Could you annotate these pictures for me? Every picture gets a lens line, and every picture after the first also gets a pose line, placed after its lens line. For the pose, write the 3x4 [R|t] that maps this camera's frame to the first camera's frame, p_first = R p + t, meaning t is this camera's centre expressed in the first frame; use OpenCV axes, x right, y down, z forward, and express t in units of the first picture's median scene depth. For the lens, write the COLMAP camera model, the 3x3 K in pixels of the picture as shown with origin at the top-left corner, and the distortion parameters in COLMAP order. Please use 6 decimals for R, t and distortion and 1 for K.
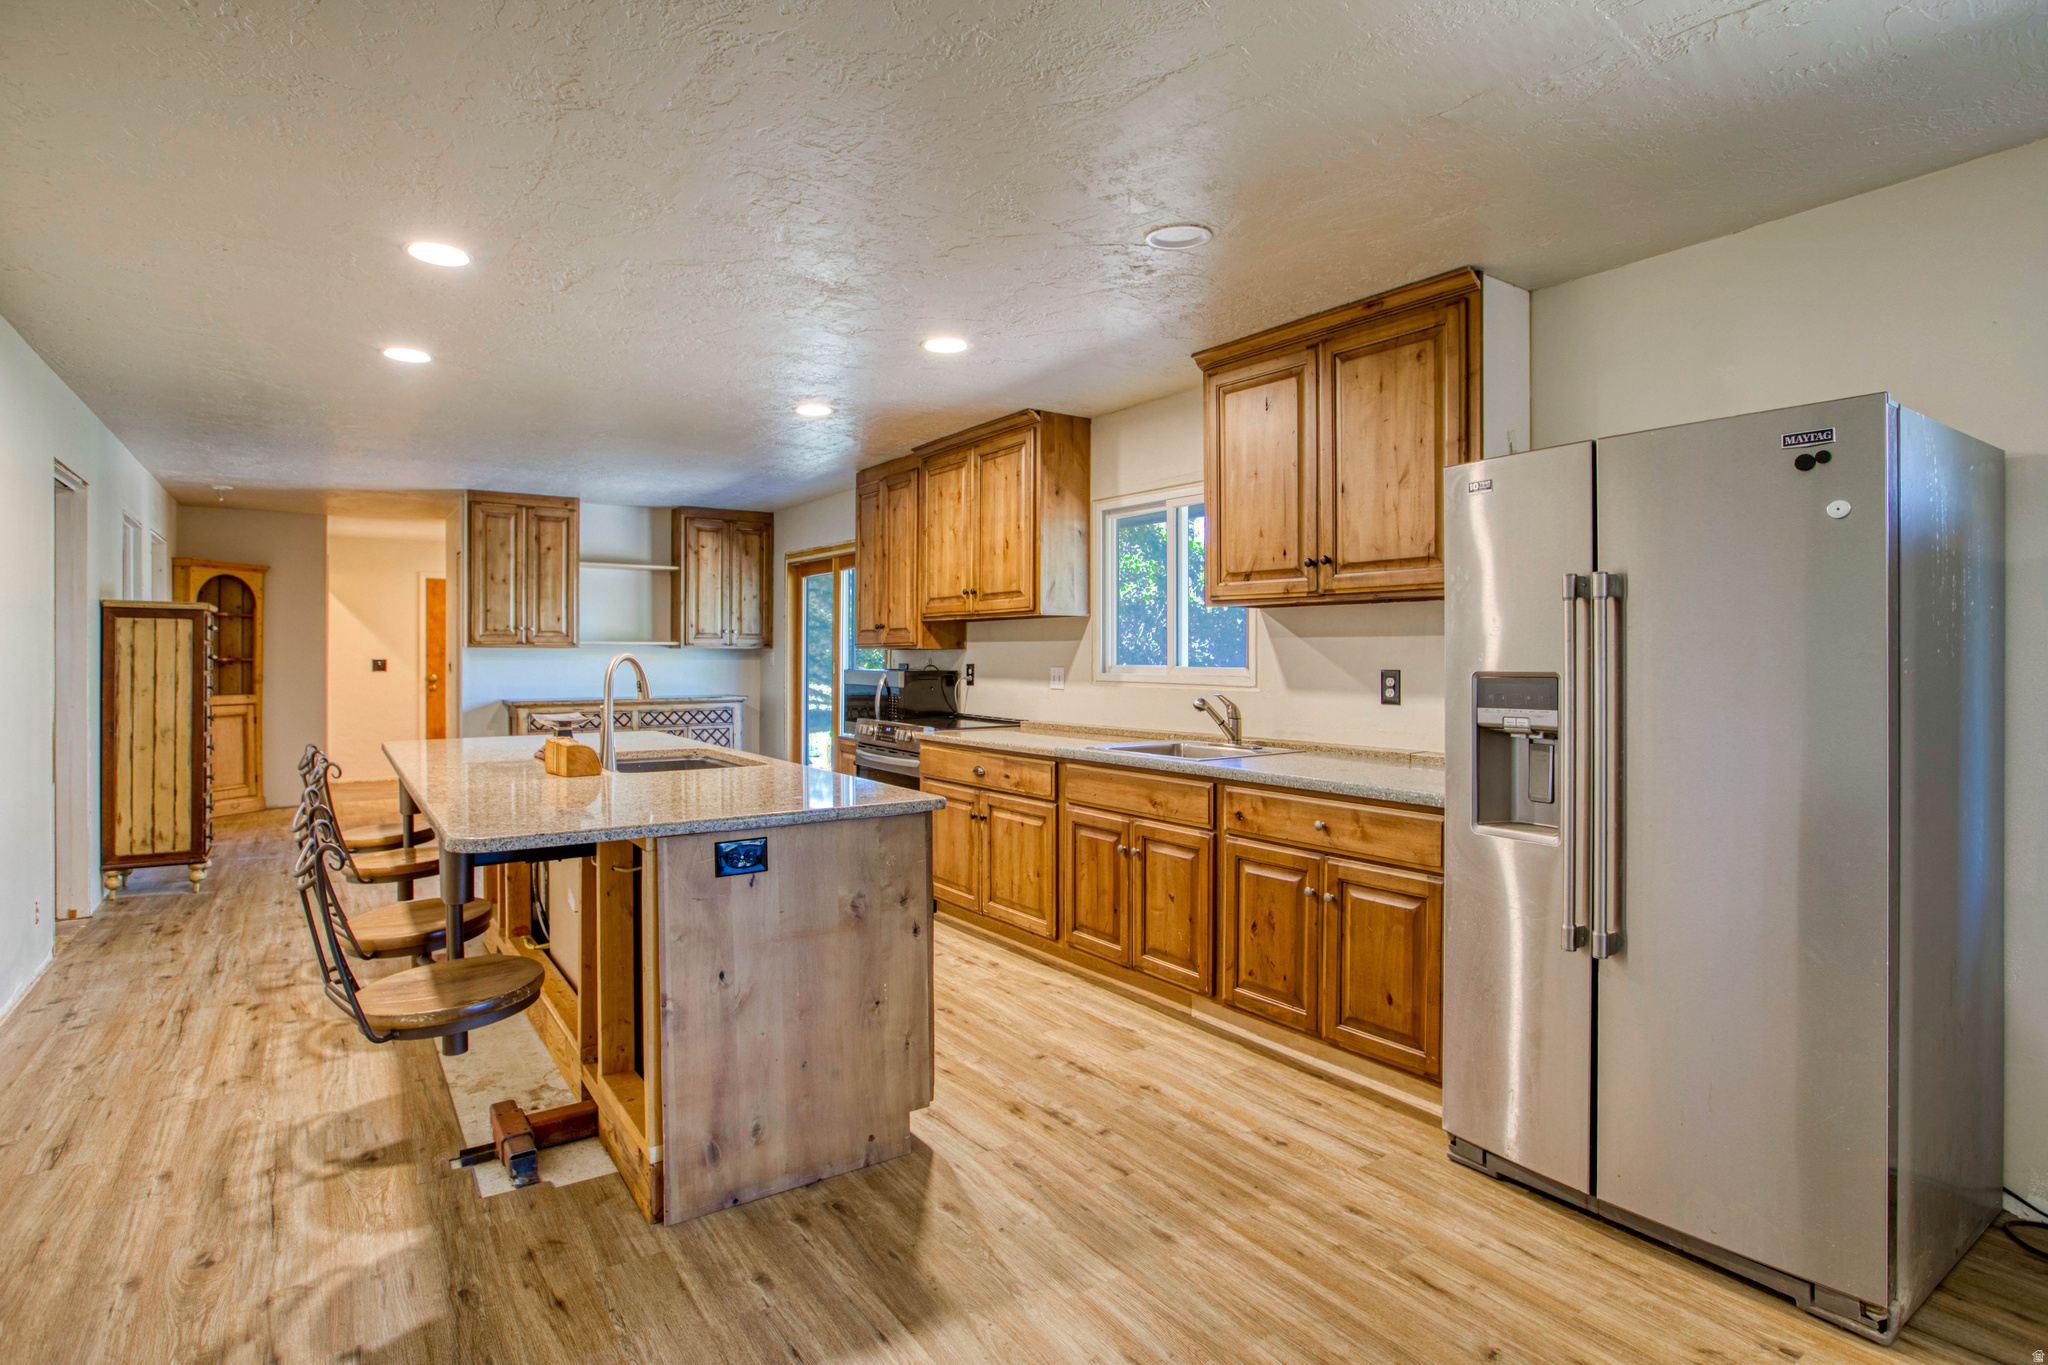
lens RADIAL K [[1064.4, 0, 1018.0], [0, 1064.4, 665.4], [0, 0, 1]] dist [-0.050571, 0.026898]
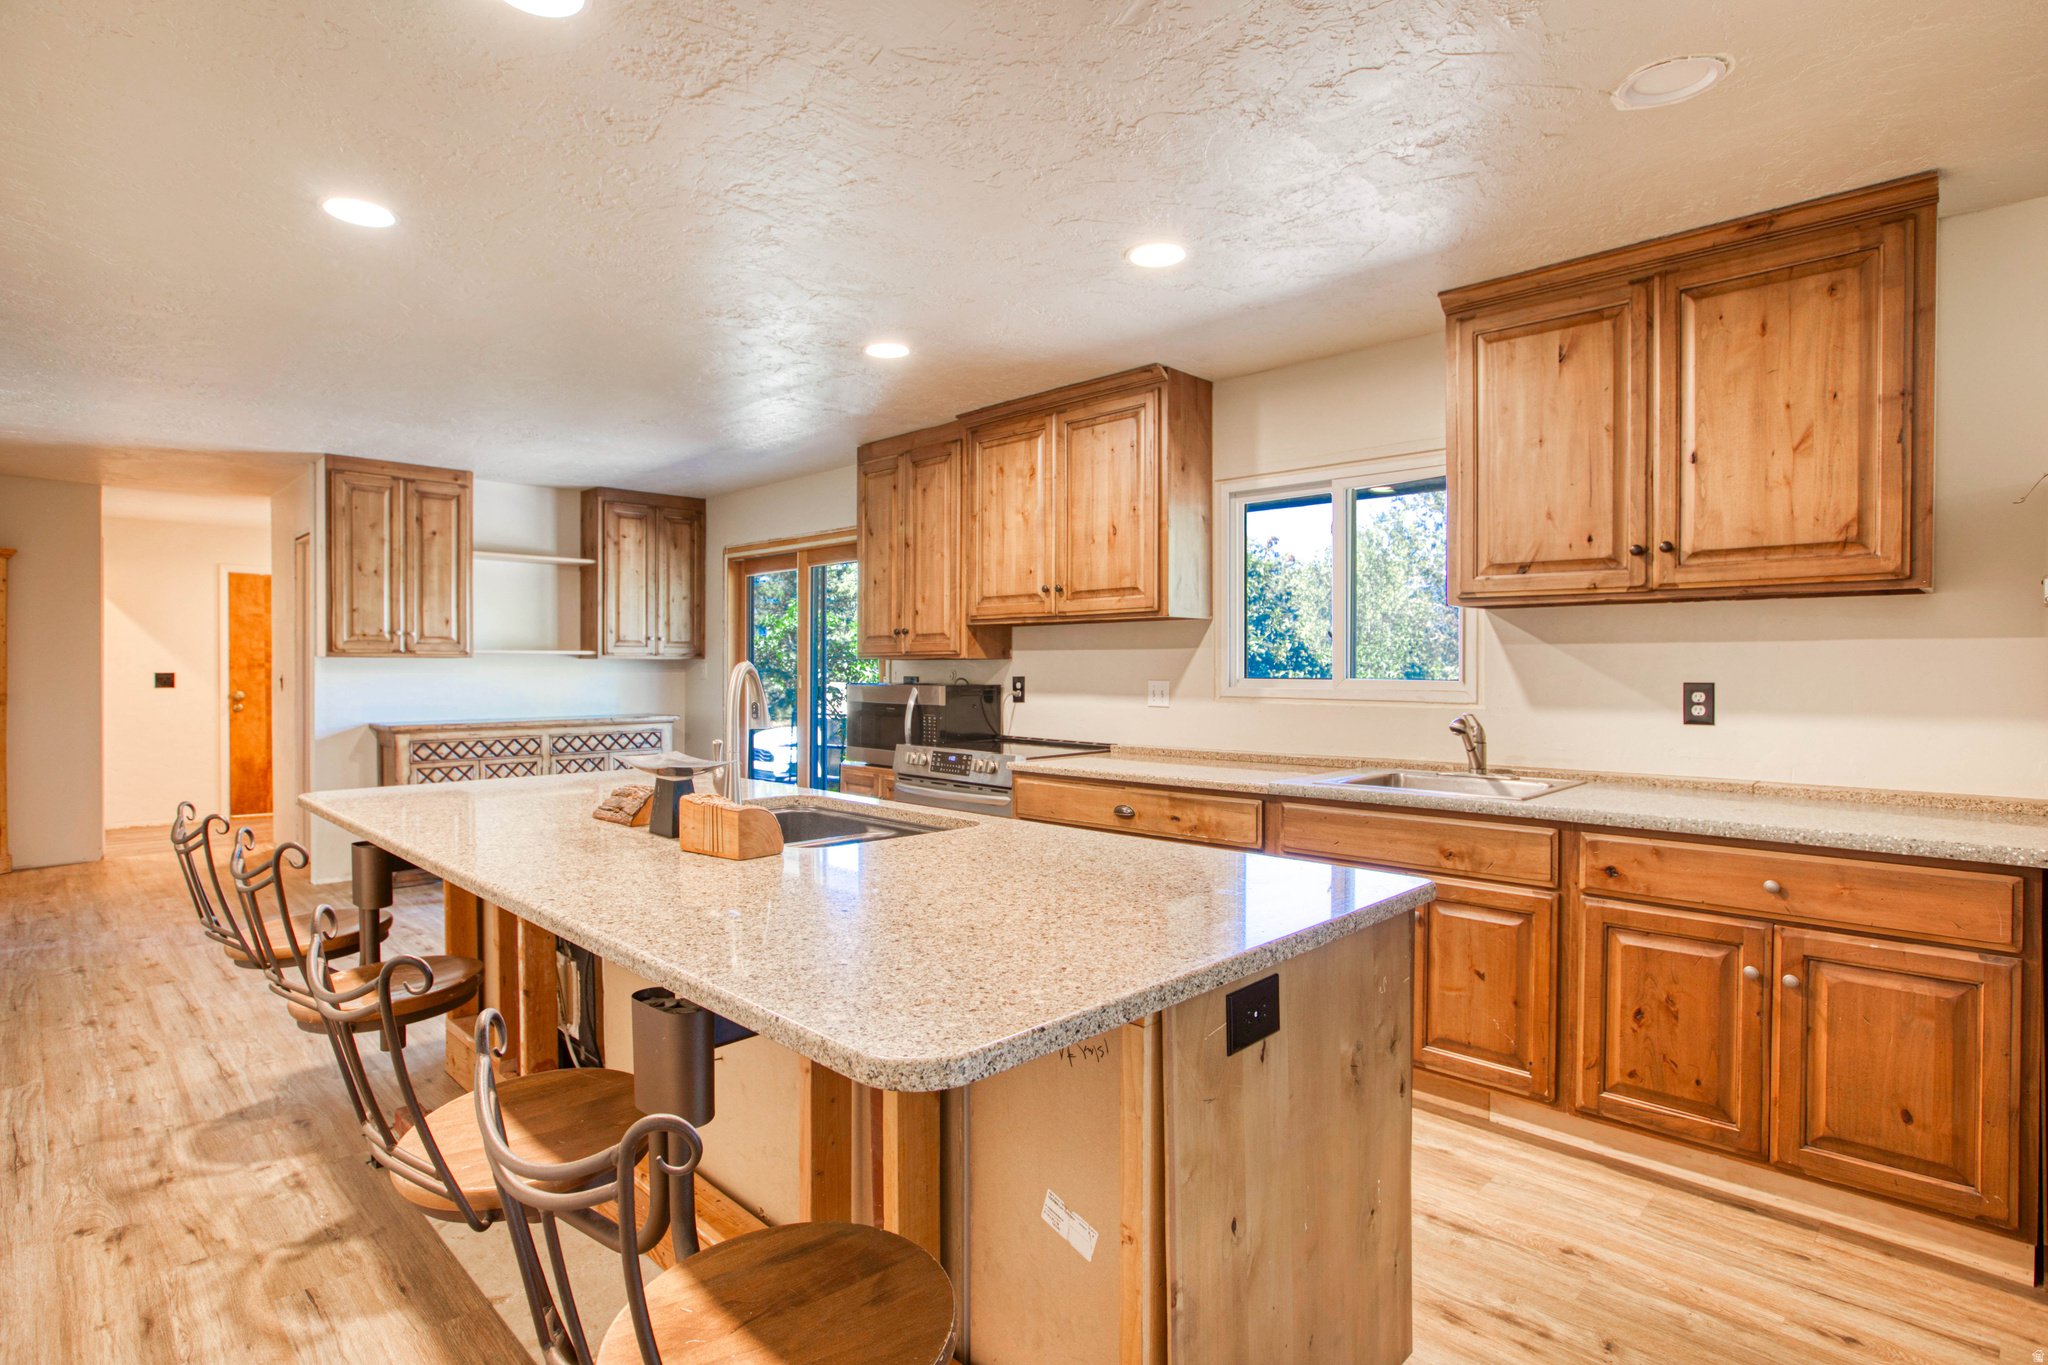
lens RADIAL K [[1046.6, 0, 1024.0], [0, 1046.6, 682.5], [0, 0, 1]] dist [-0.040961, 0.018860]
pose [[0.982122, -0.003804, 0.188207, -0.239833], [0.002849, 0.999982, 0.005348, -0.001246], [-0.188224, -0.004717, 0.982115, 0.229525]]
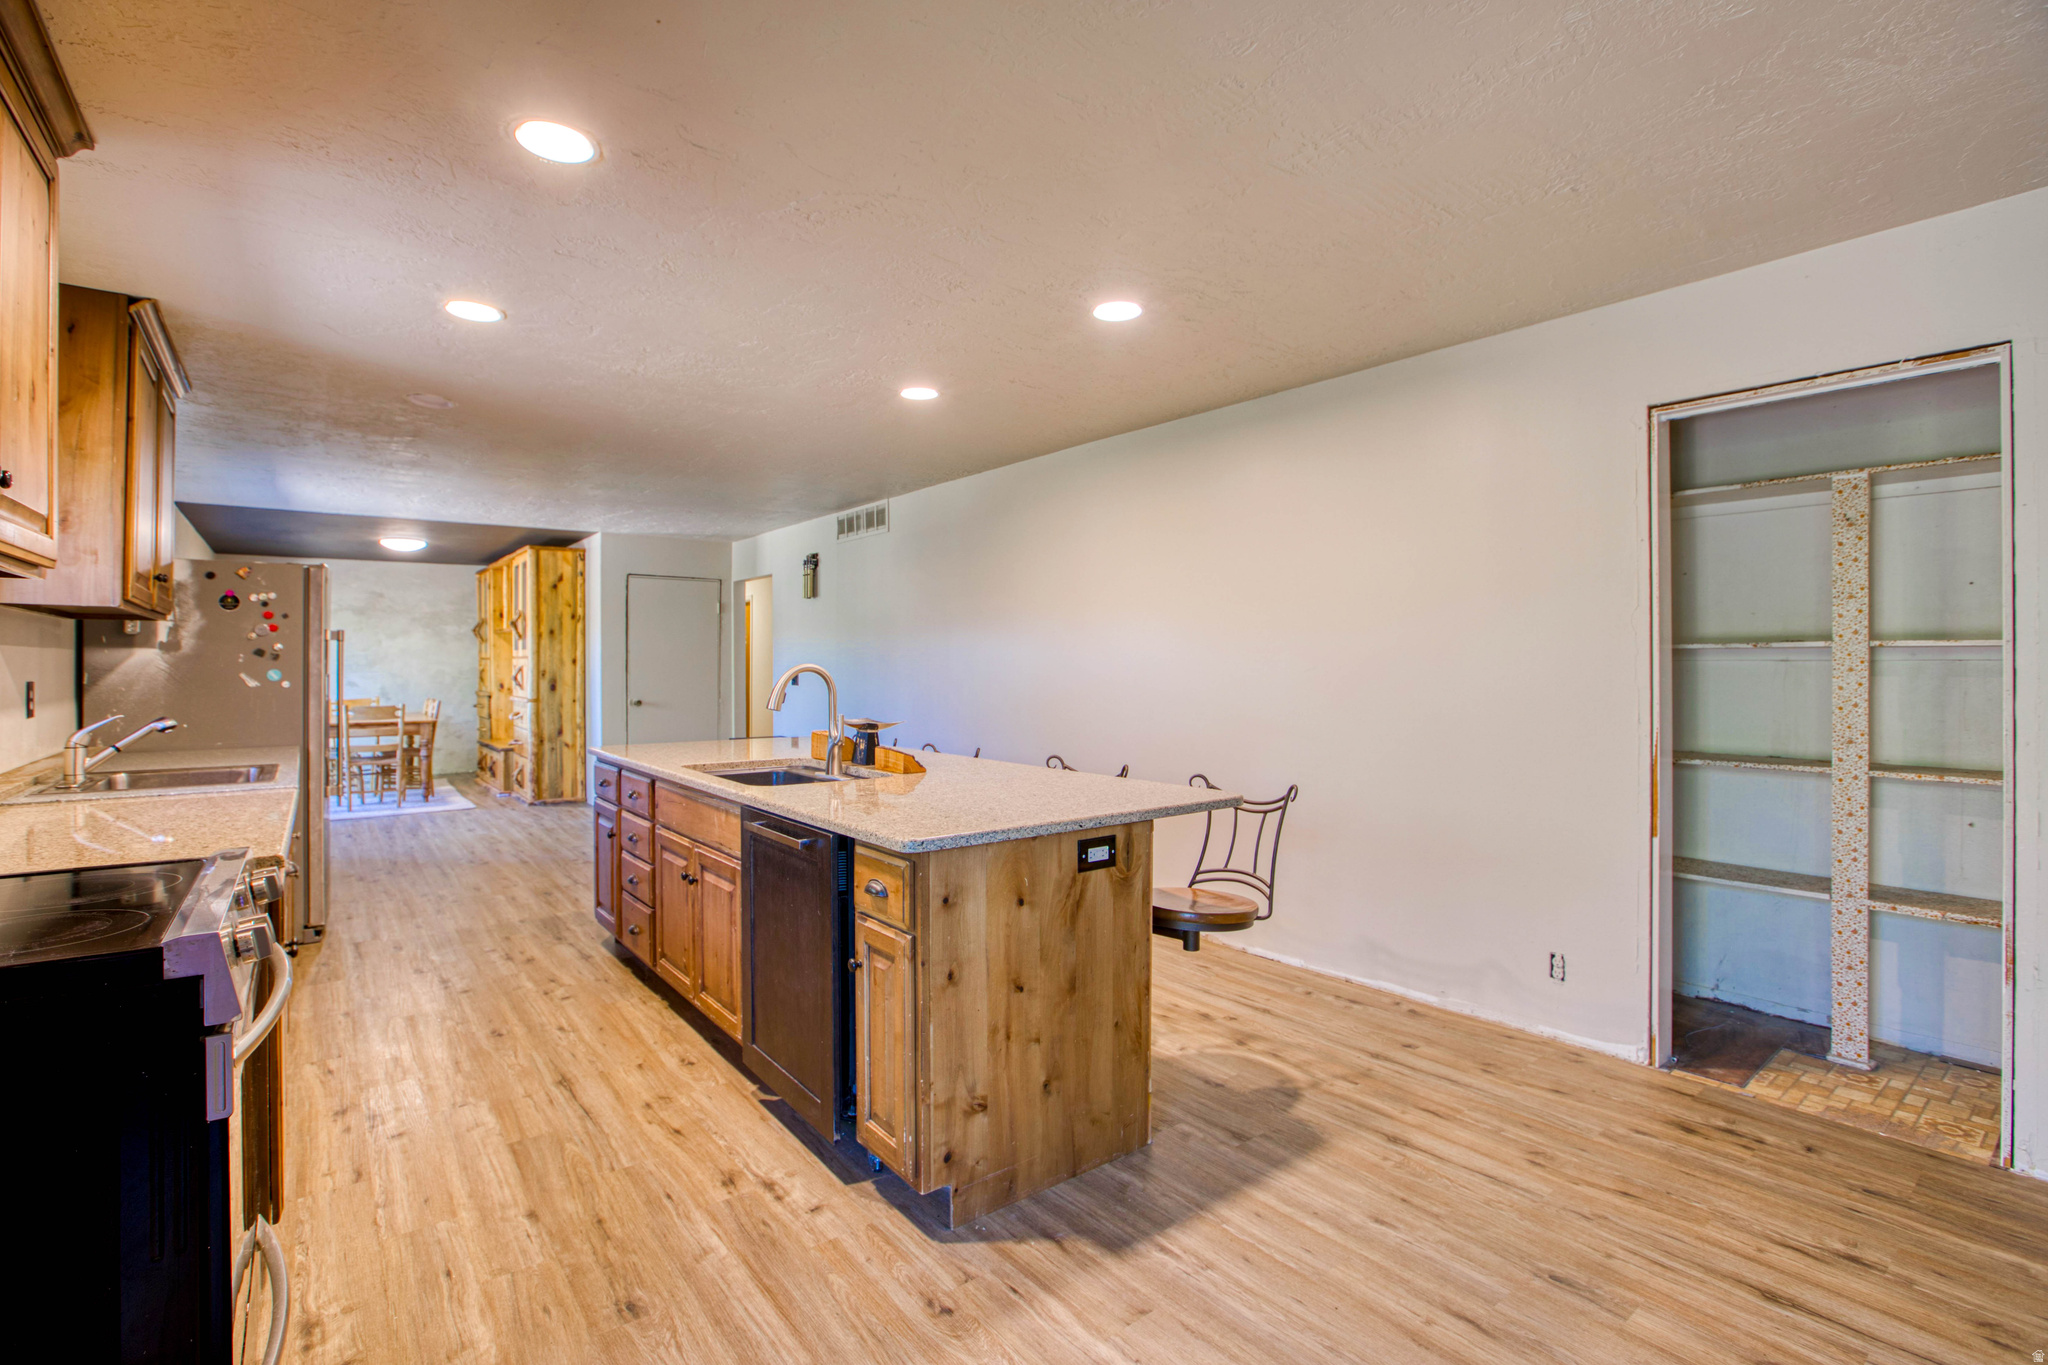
lens RADIAL K [[932.2, 0, 1024.0], [0, 932.2, 682.5], [0, 0, 1]] dist [-0.050962, 0.013780]
pose [[-0.997478, 0.002020, -0.070945, -0.373519], [-0.000034, 0.999581, 0.028933, -0.014715], [0.070974, 0.028862, -0.997061, 1.410656]]
